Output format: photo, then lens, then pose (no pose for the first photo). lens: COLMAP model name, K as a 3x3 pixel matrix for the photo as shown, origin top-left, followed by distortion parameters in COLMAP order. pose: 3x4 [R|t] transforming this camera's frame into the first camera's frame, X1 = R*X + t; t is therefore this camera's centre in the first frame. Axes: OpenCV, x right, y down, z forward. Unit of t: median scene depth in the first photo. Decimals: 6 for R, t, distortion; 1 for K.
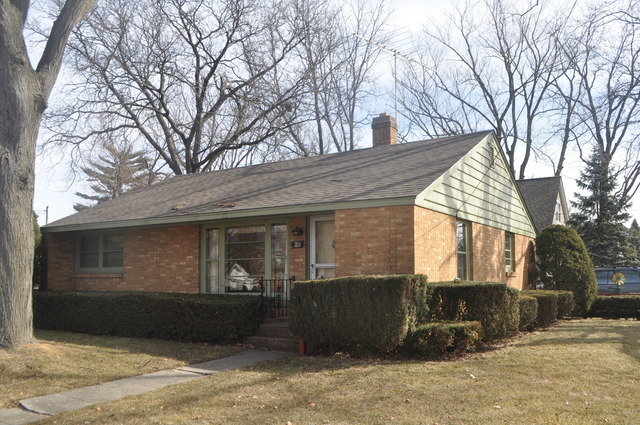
lens RADIAL K [[584.2, 0, 318.2], [0, 584.2, 231.7], [0, 0, 1]] dist [-0.102836, 0.000000]
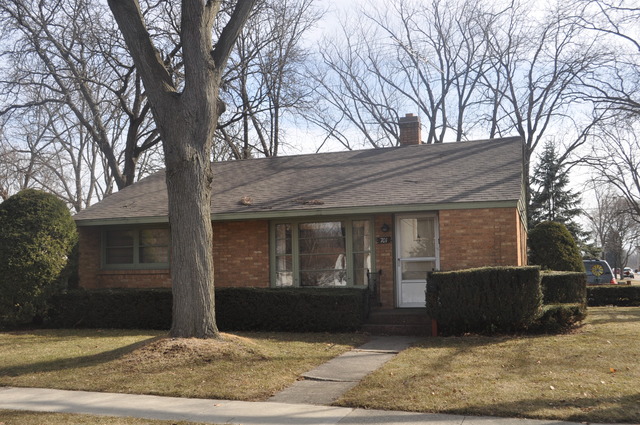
lens RADIAL K [[691.8, 0, 320.2], [0, 691.8, 213.6], [0, 0, 1]] dist [-0.081625, 0.000000]
pose [[0.968345, 0.011069, 0.249369, -0.356105], [-0.008467, 0.999898, -0.011506, -0.008775], [-0.249471, 0.009030, 0.968340, -0.160894]]
